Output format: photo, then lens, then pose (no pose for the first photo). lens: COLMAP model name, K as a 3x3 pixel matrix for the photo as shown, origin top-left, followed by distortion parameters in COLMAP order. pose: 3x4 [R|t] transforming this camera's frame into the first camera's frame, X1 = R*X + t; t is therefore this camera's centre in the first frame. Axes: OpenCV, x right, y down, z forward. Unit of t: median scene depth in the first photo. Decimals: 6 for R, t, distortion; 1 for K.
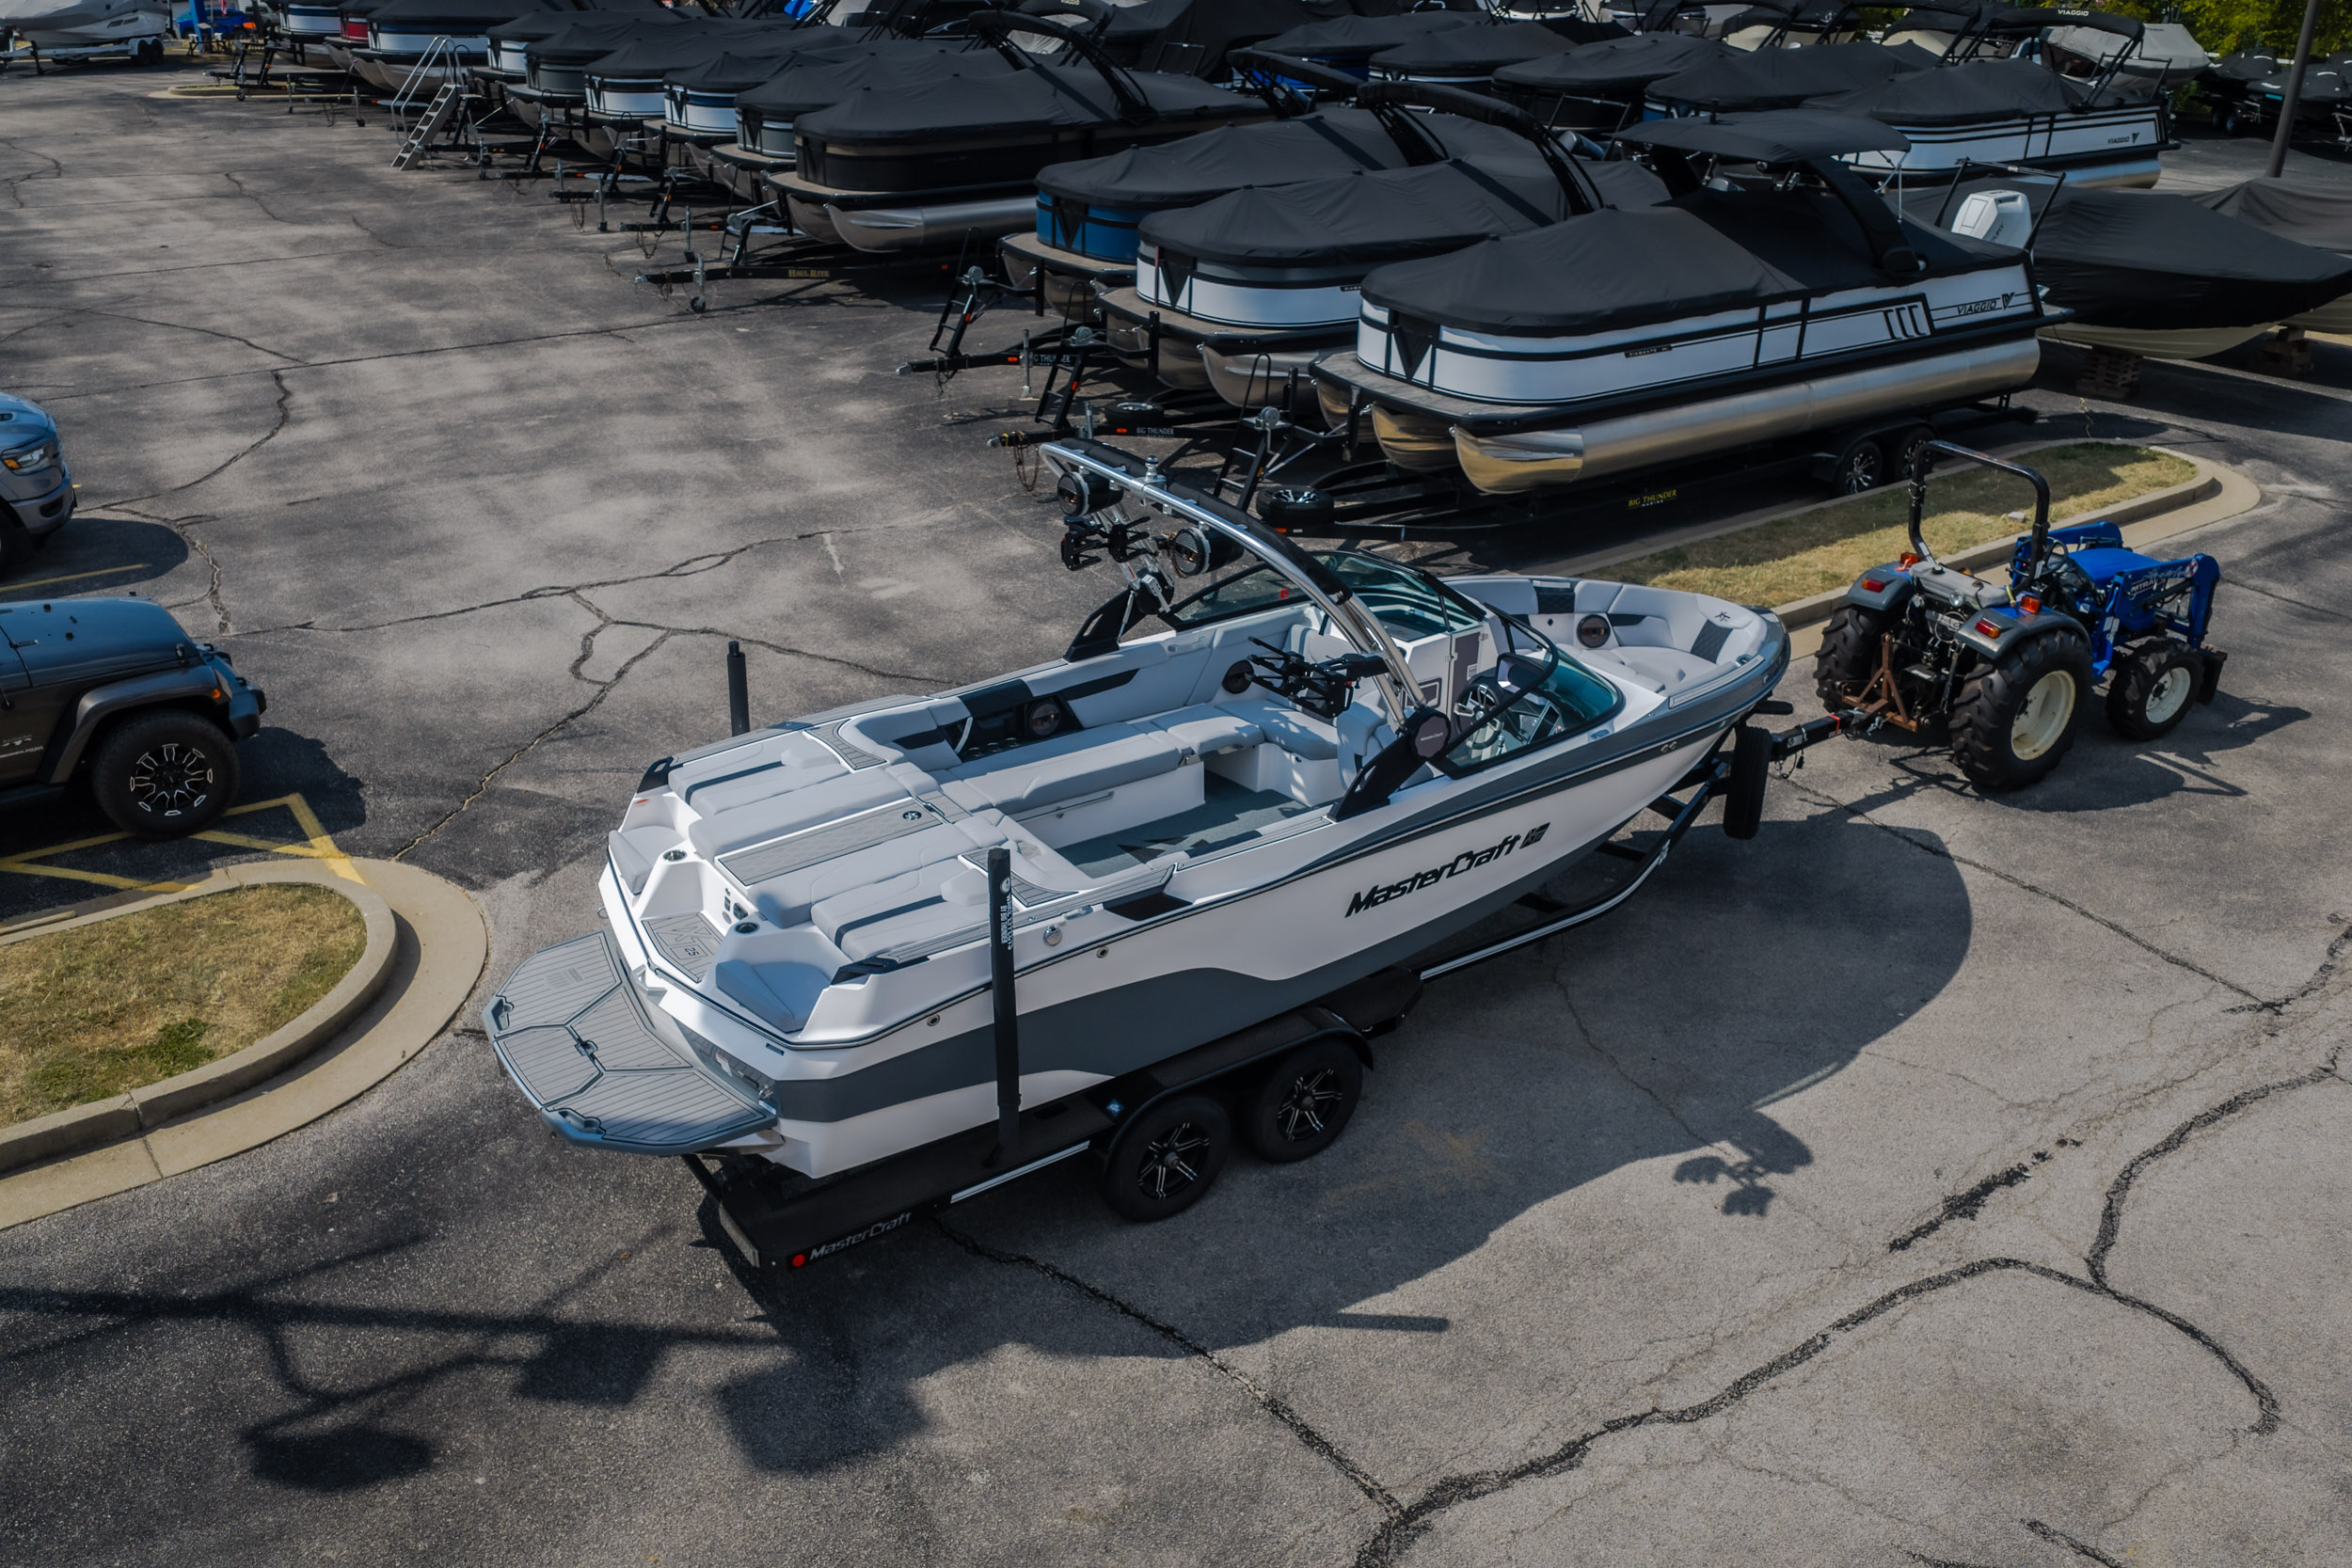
lens RADIAL K [[2024.9, 0, 1176.0], [0, 2024.9, 784.0], [0, 0, 1]] dist [0.011416, -0.016619]
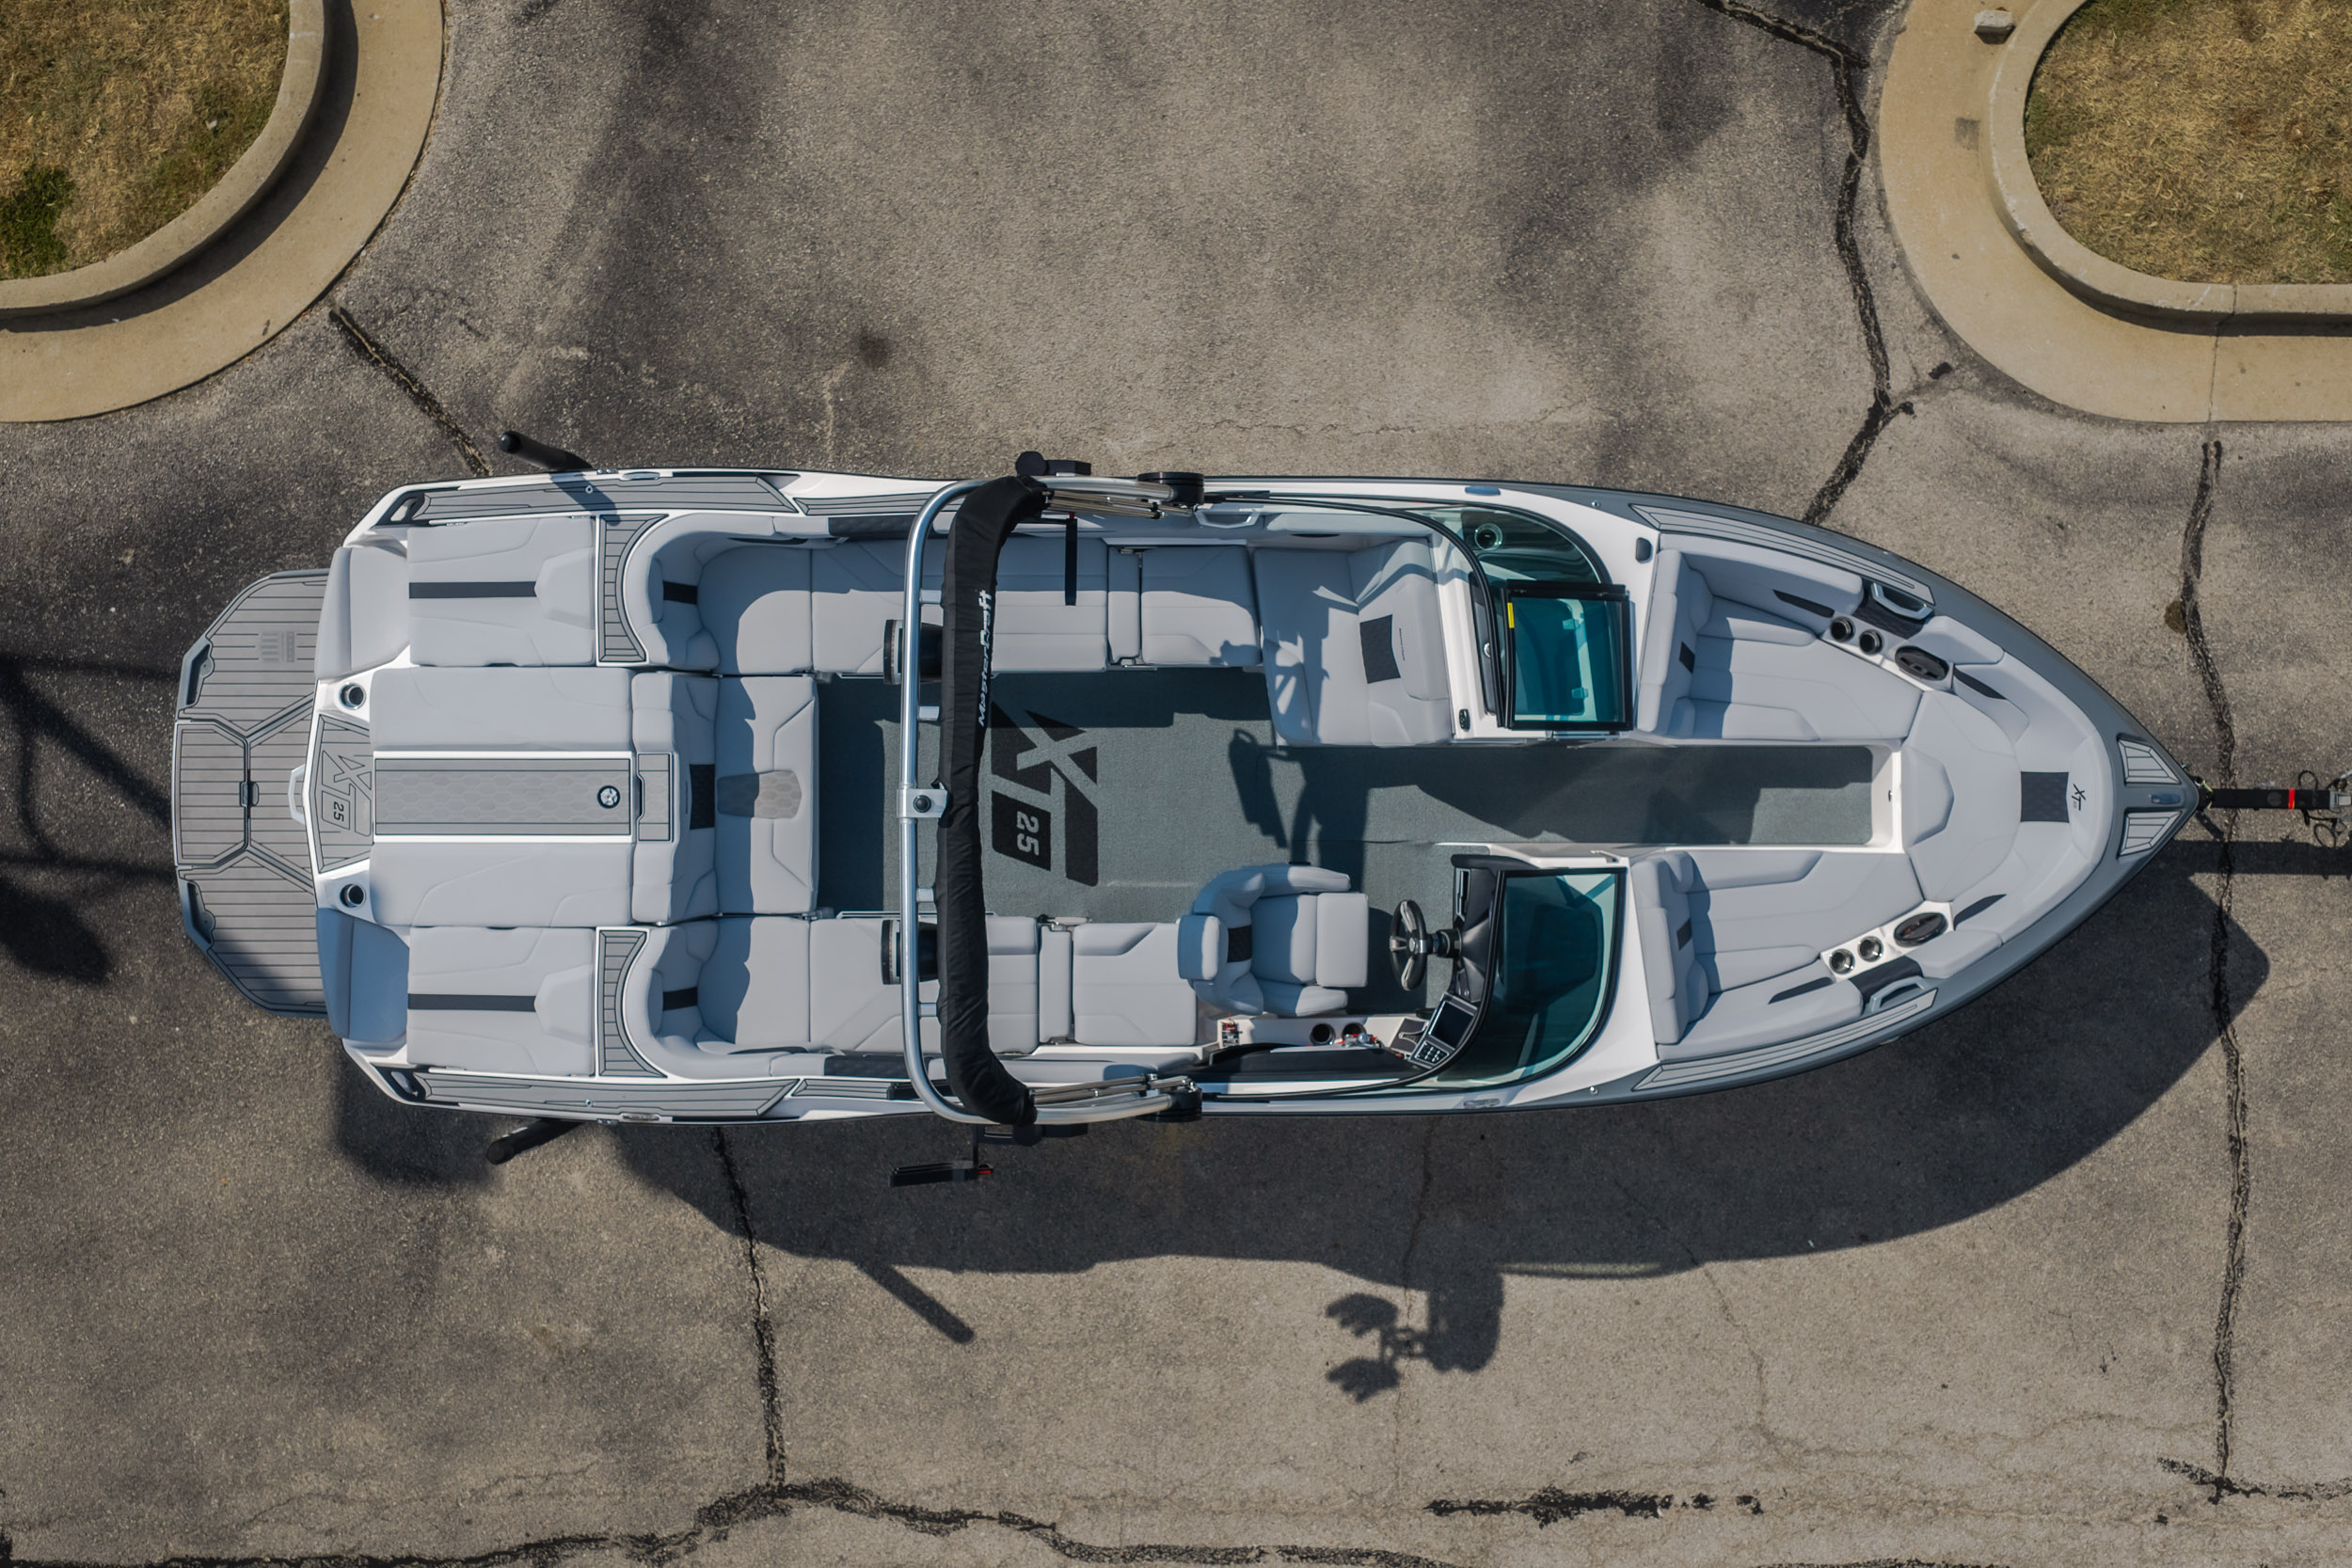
lens RADIAL K [[2353.1, 0, 1153.1], [0, 2353.1, 821.6], [0, 0, 1]] dist [0.005155, -0.010565]
pose [[0.811102, 0.584786, -0.011735, 0.065126], [-0.233265, 0.341809, 0.910359, -0.872218], [0.536377, -0.735657, 0.413652, 0.695421]]
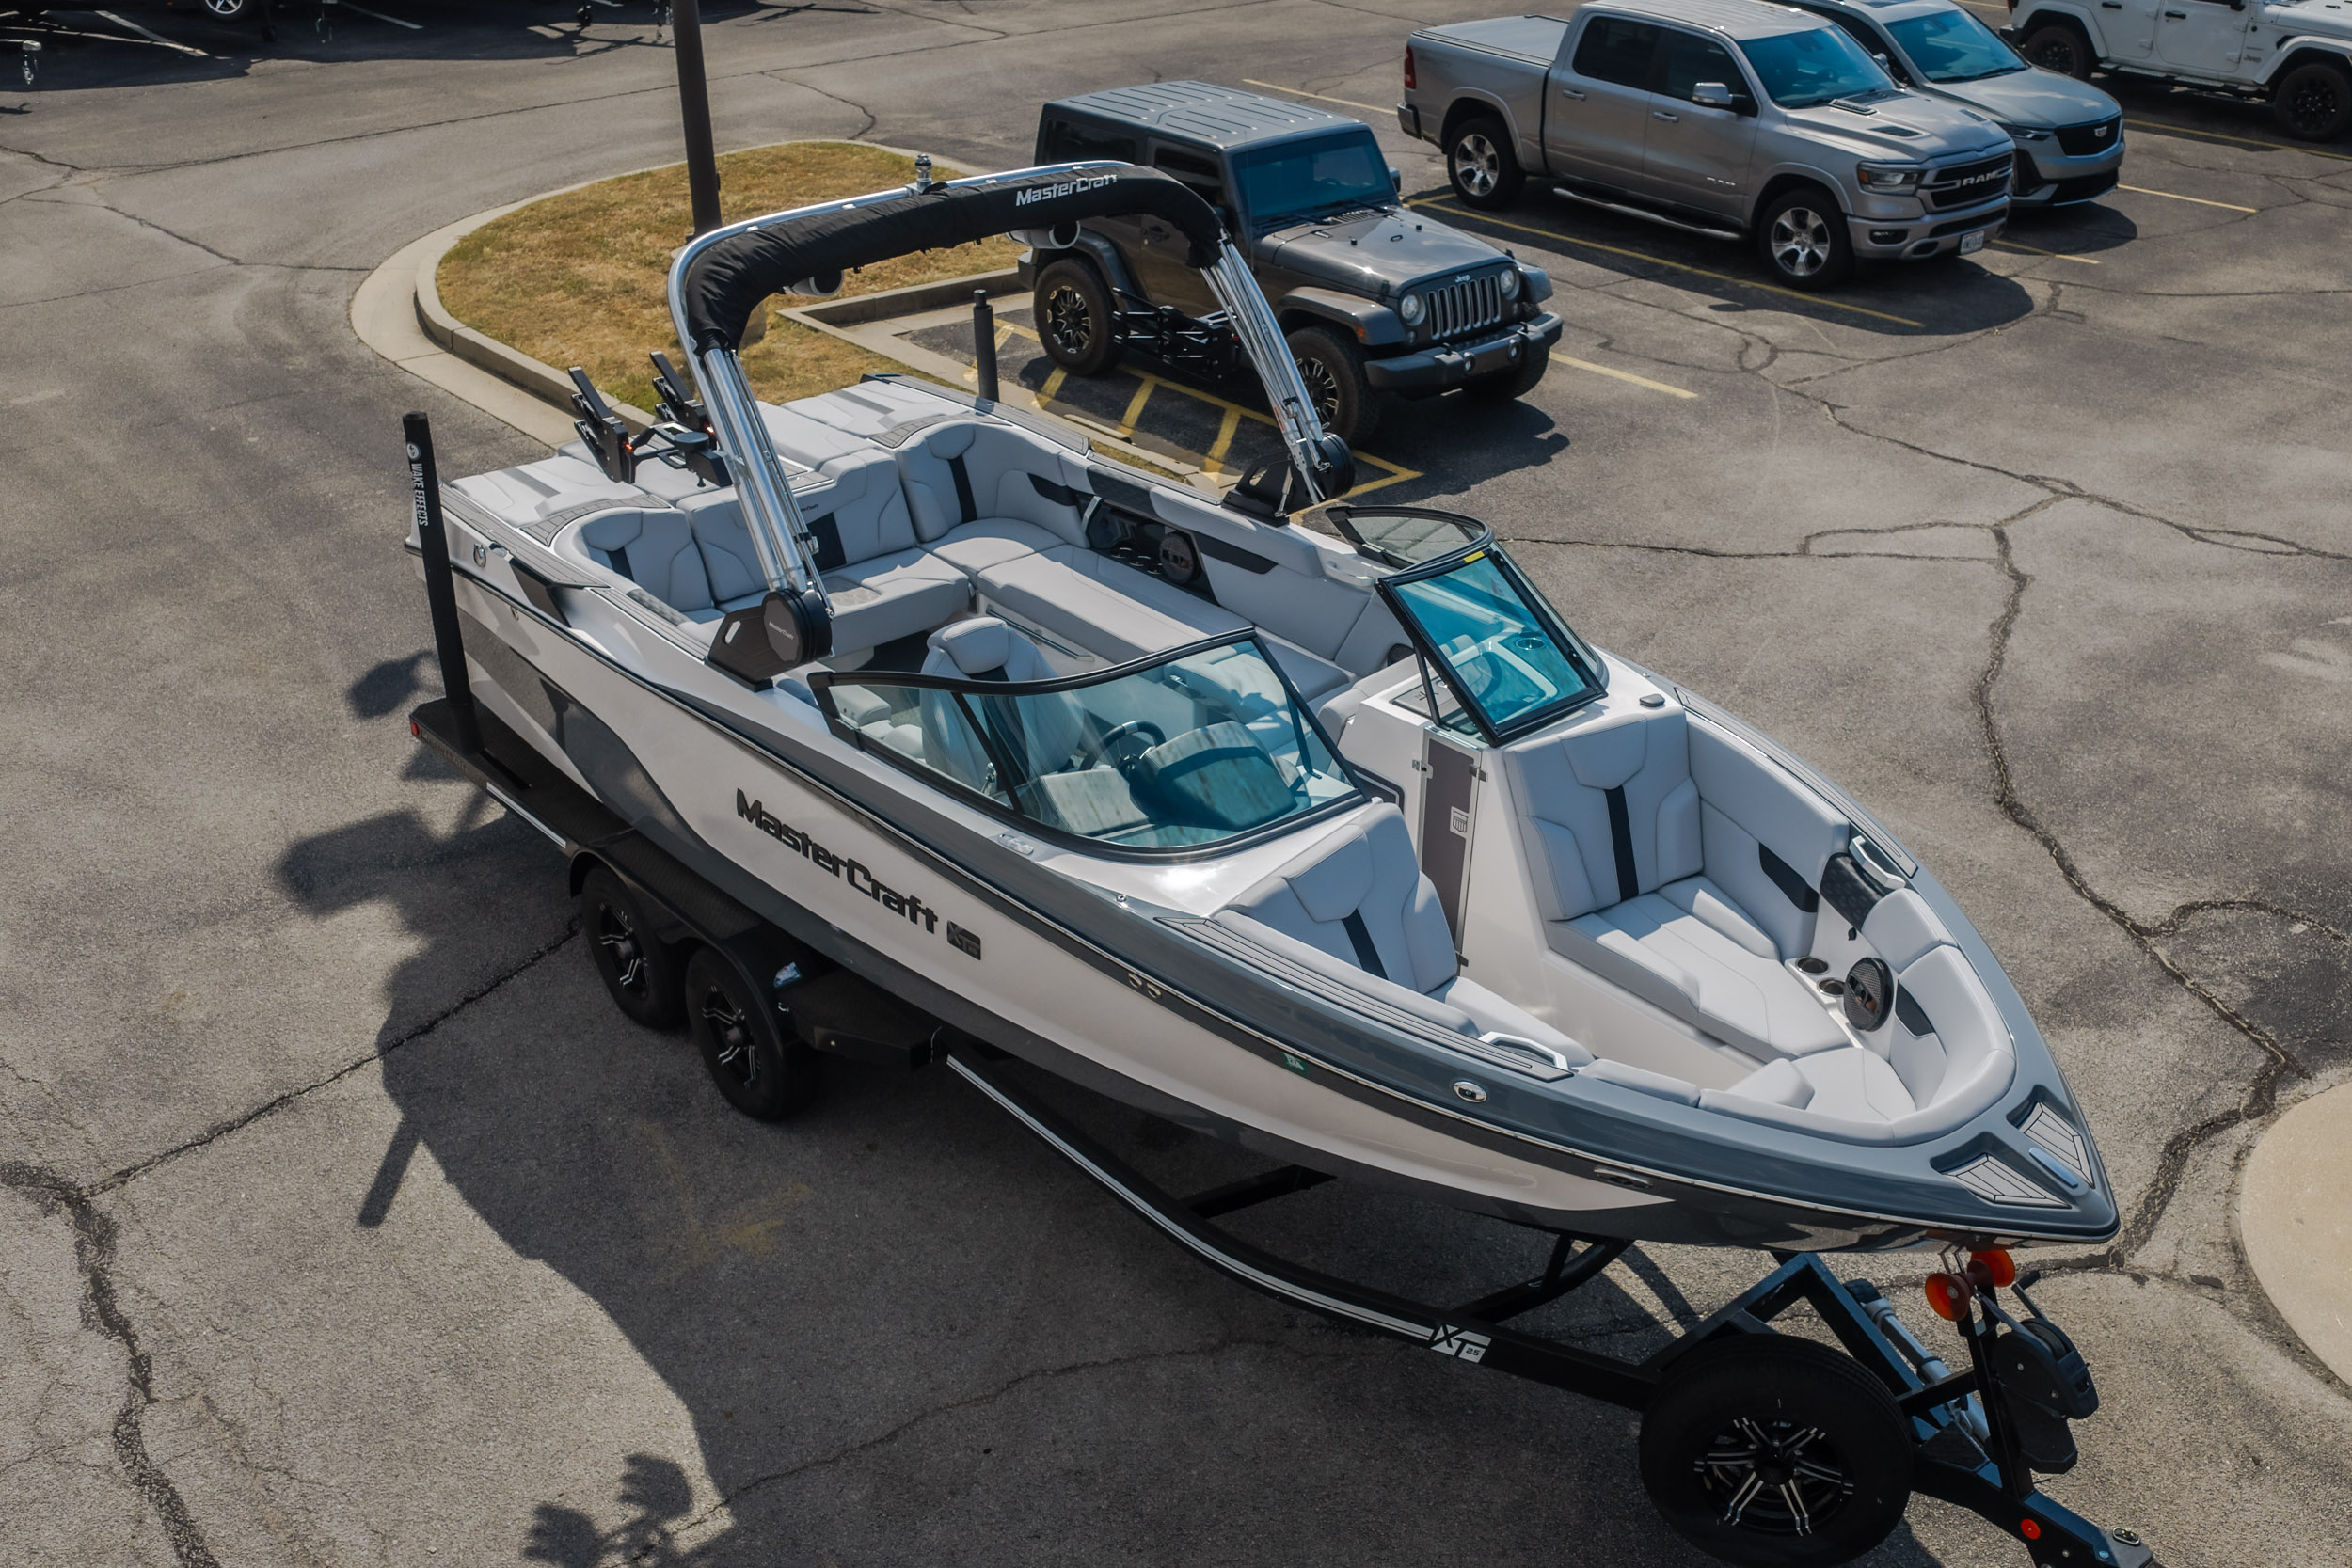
lens RADIAL K [[2369.1, 0, 1257.9], [0, 2369.1, 713.8], [0, 0, 1]] dist [-0.003482, -0.010807]
pose [[0.097767, 0.404925, -0.909108, 0.852839], [-0.427392, 0.842042, 0.329091, -0.320782], [0.898765, 0.356372, 0.255385, 0.933827]]
